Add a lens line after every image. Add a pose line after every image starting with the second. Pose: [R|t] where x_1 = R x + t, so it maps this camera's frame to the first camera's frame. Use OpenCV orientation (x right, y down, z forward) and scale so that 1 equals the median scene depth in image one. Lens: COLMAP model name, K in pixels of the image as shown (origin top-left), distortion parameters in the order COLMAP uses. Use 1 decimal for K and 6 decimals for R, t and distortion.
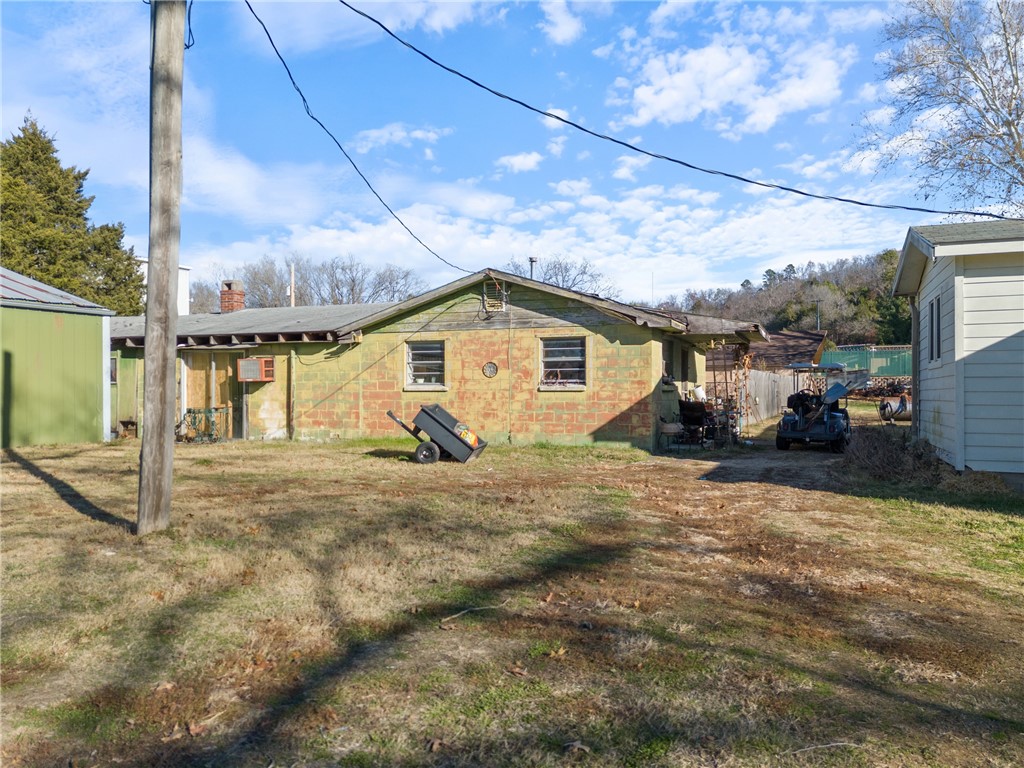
lens RADIAL K [[712.5, 0, 532.4], [0, 712.5, 368.4], [0, 0, 1]] dist [0.036015, 0.009440]
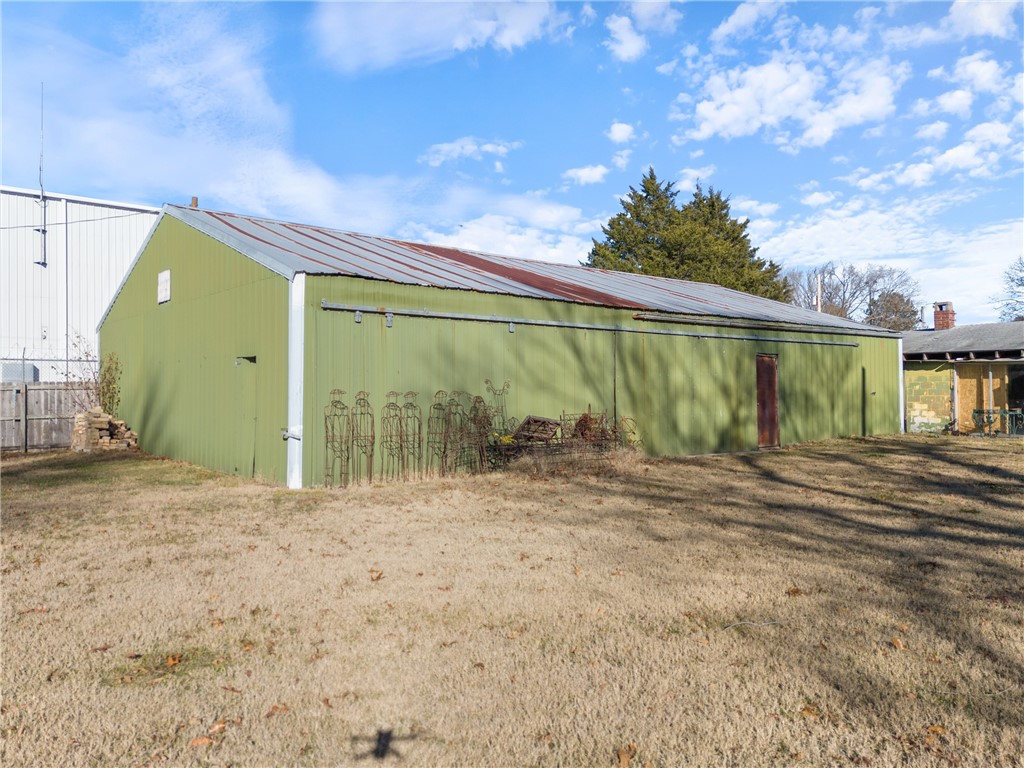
lens RADIAL K [[712.5, 0, 471.1], [0, 712.5, 373.9], [0, 0, 1]] dist [0.036015, 0.009440]
pose [[0.999860, -0.000834, 0.016710, -0.202190], [0.000795, 0.999997, 0.002307, -0.001452], [-0.016712, -0.002294, 0.999858, -0.037573]]
